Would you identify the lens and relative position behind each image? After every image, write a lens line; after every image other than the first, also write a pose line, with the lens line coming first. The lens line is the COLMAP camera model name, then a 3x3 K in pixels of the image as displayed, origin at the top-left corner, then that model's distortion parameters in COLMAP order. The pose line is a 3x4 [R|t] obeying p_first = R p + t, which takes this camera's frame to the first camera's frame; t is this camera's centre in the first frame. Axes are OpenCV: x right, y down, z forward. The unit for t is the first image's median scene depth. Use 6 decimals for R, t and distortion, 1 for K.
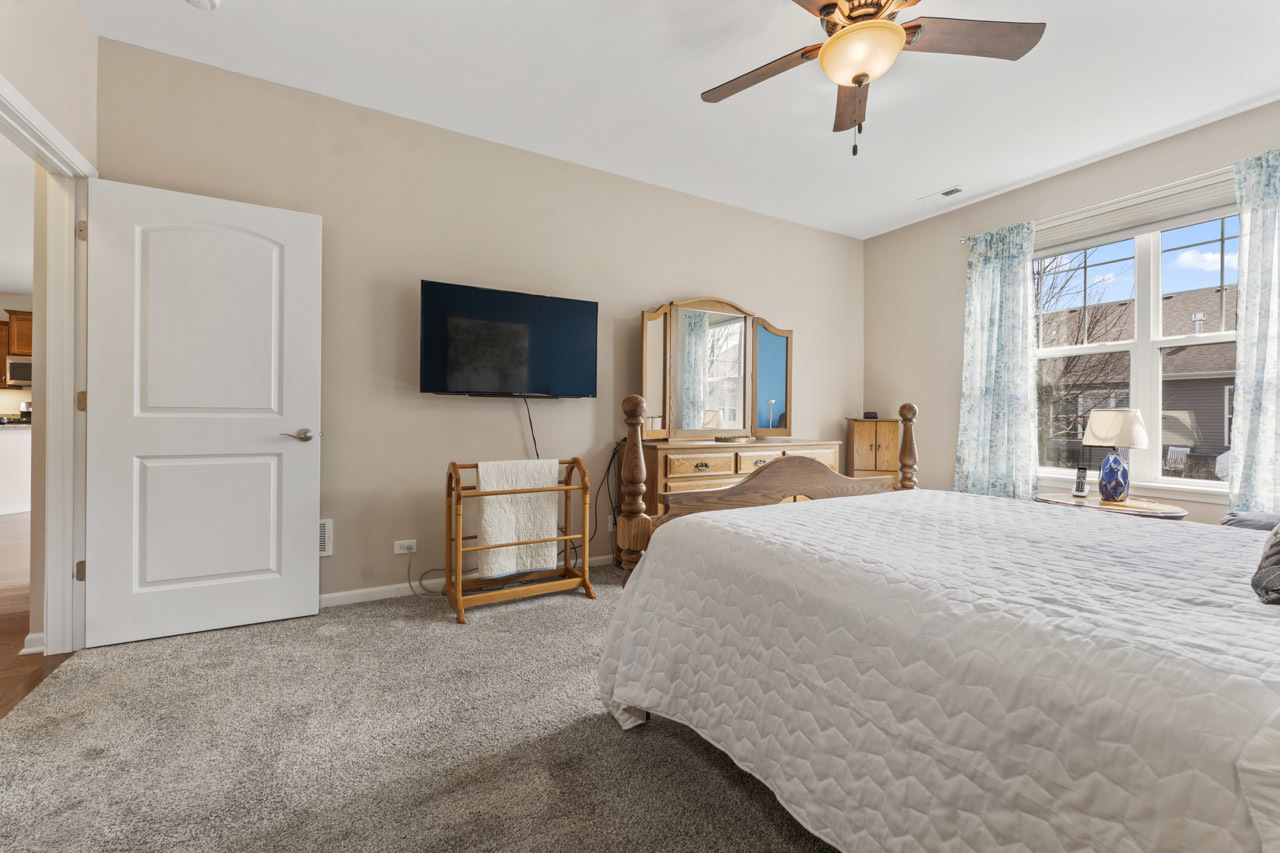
lens RADIAL K [[514.9, 0, 637.1], [0, 514.9, 420.8], [0, 0, 1]] dist [0.000732, -0.000943]
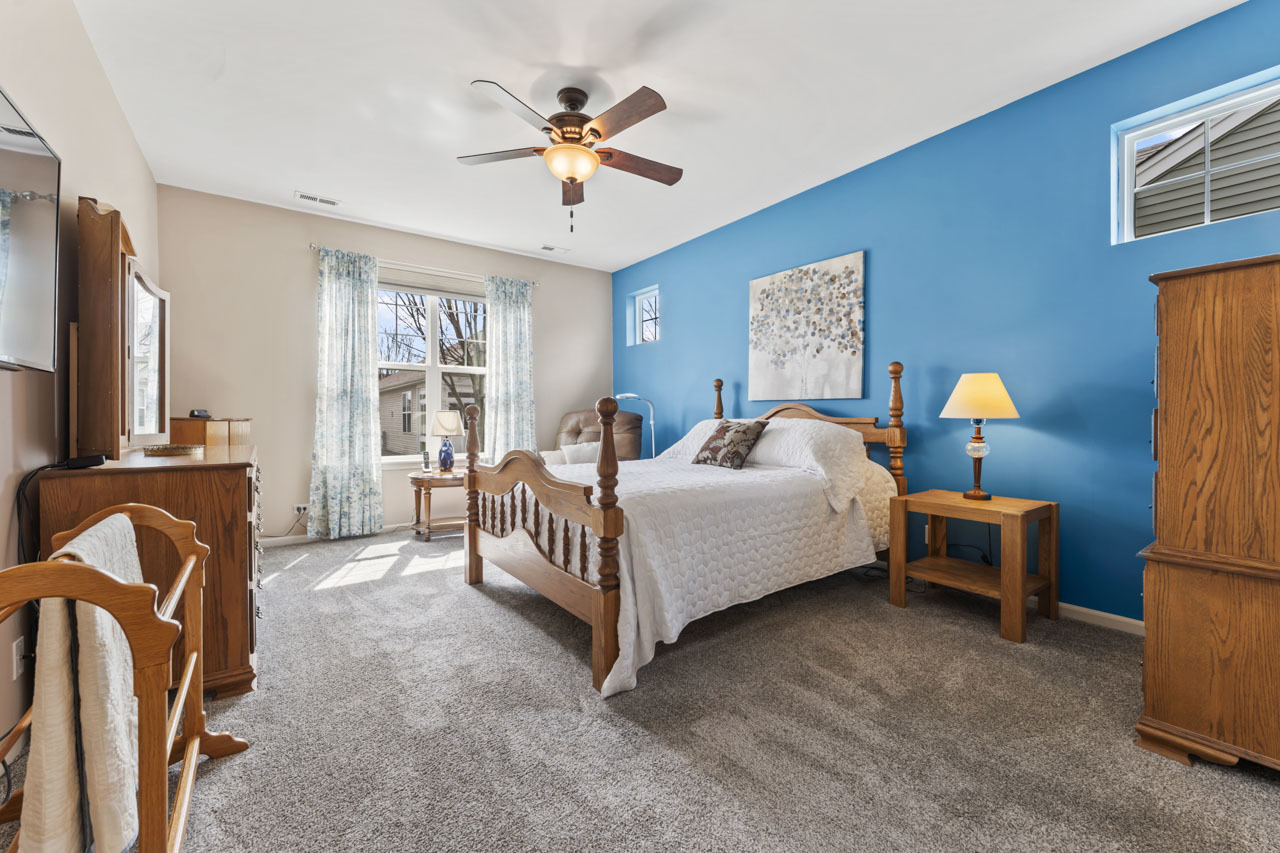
lens RADIAL K [[514.9, 0, 635.7], [0, 514.9, 423.7], [0, 0, 1]] dist [0.000732, -0.000943]
pose [[-0.096373, -0.009814, 0.995297, -0.516419], [0.007531, 0.999916, 0.010589, 0.002762], [-0.995317, 0.008516, -0.096291, 0.493311]]
